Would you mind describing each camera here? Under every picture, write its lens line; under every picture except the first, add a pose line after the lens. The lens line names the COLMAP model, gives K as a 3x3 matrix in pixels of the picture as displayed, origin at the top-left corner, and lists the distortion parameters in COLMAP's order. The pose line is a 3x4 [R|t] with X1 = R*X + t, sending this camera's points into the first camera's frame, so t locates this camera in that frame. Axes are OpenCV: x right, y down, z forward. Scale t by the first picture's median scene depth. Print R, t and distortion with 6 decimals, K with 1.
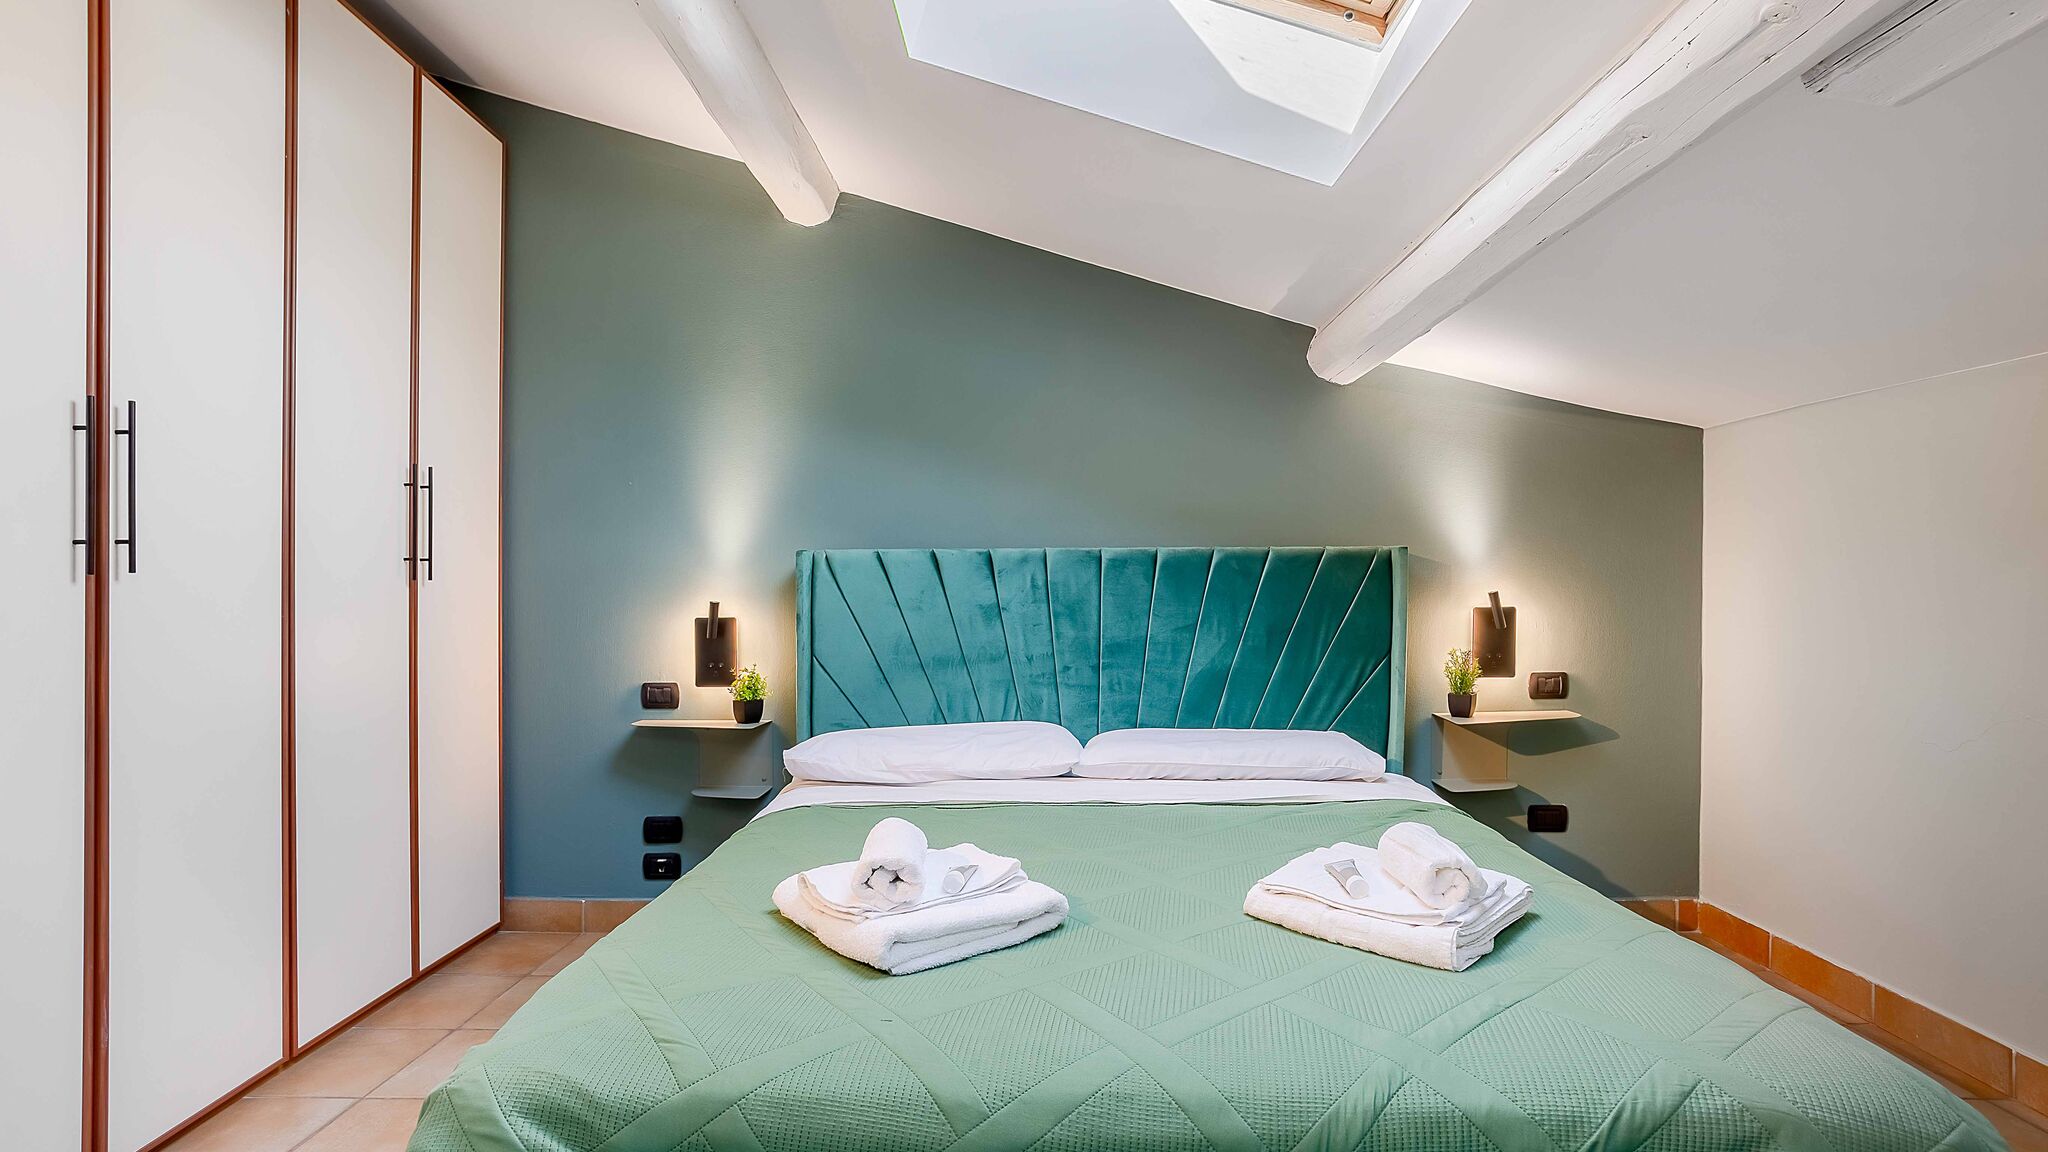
lens RADIAL K [[1042.1, 0, 1024.0], [0, 1042.1, 576.0], [0, 0, 1]] dist [-0.061951, 0.035679]
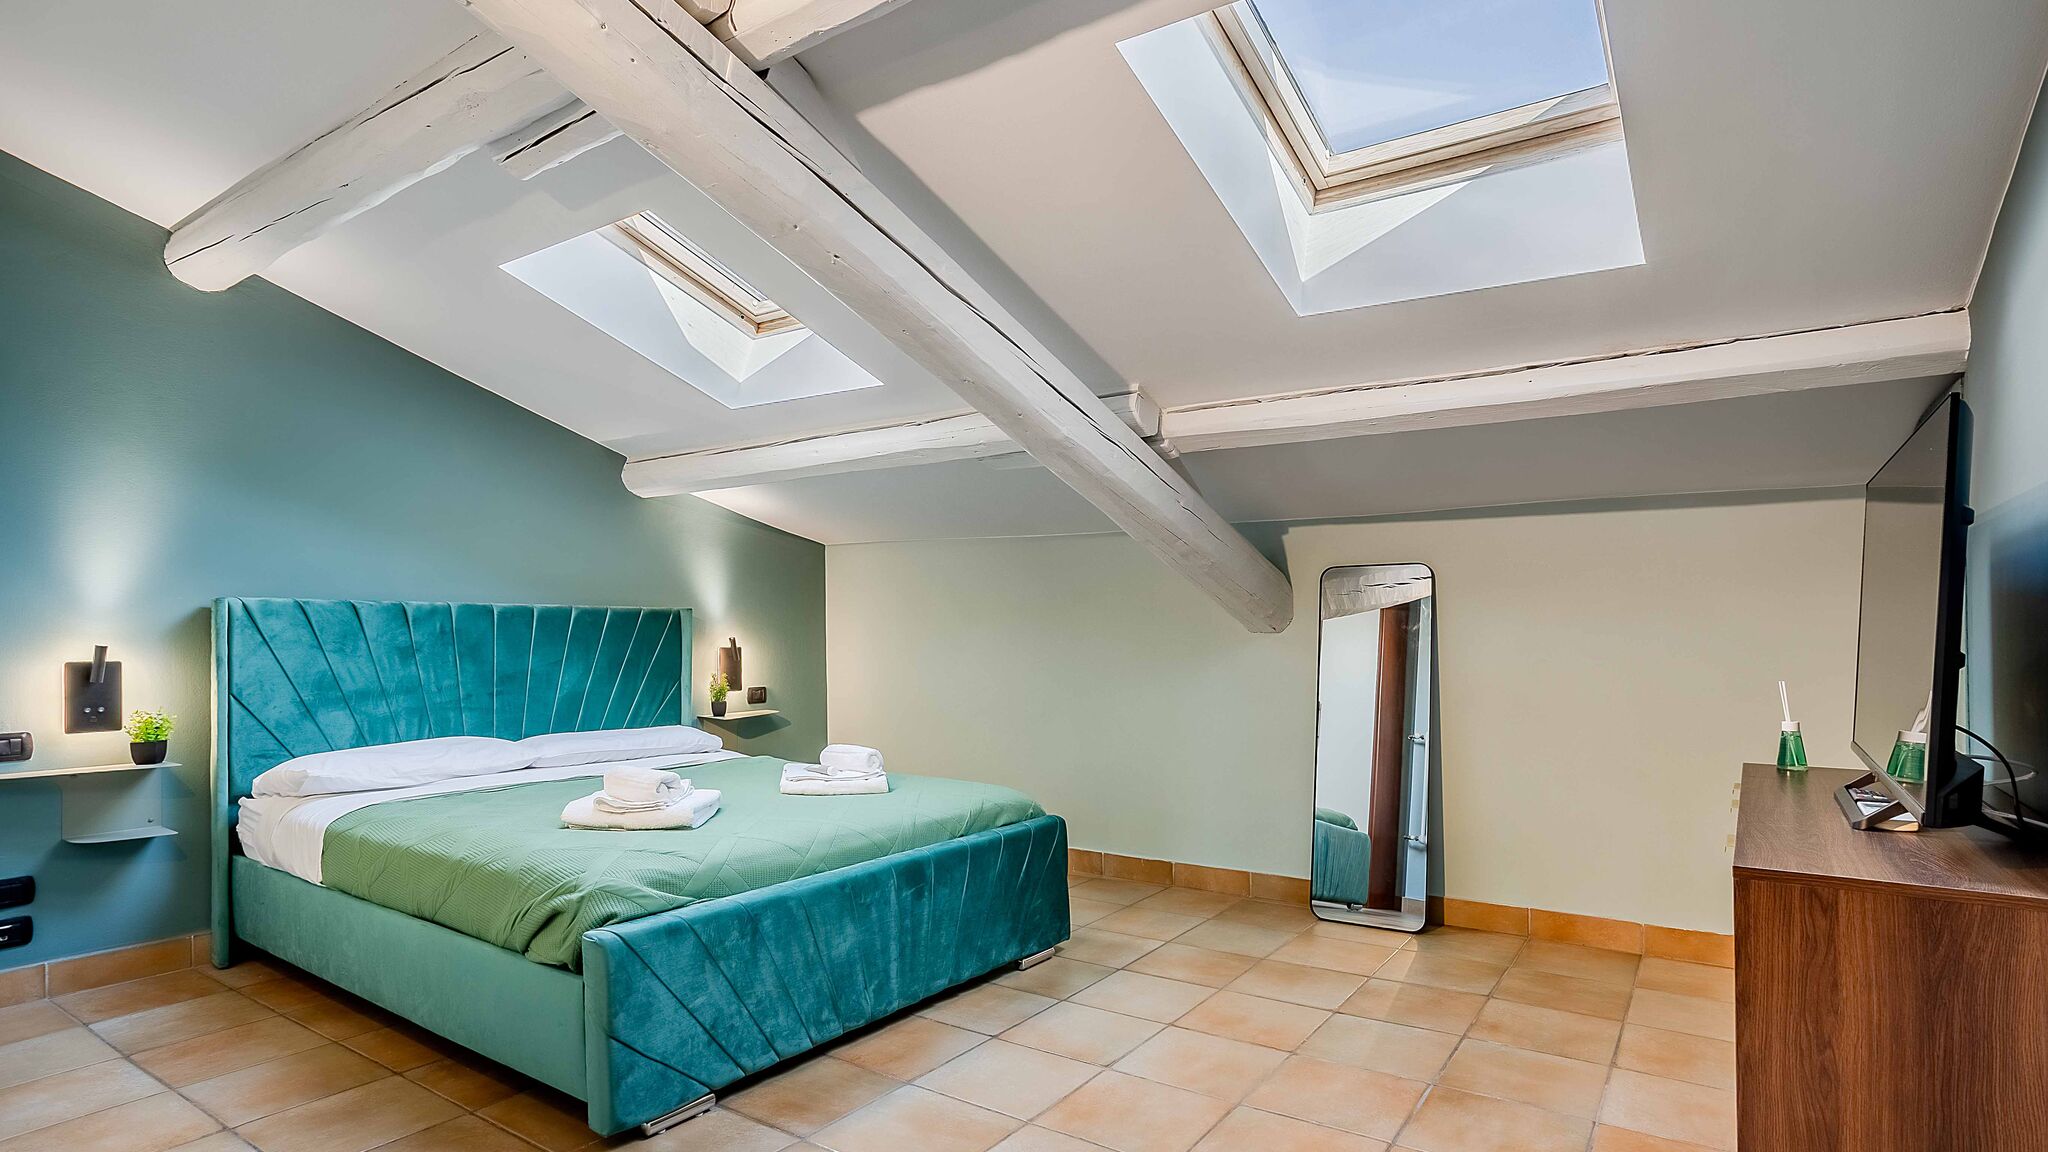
lens RADIAL K [[1042.1, 0, 1024.0], [0, 1042.1, 576.0], [0, 0, 1]] dist [-0.061951, 0.035679]
pose [[0.558234, 0.050369, 0.828153, -0.629143], [-0.006827, 0.998401, -0.056122, 0.007616], [-0.829656, 0.025676, 0.557685, -0.274178]]
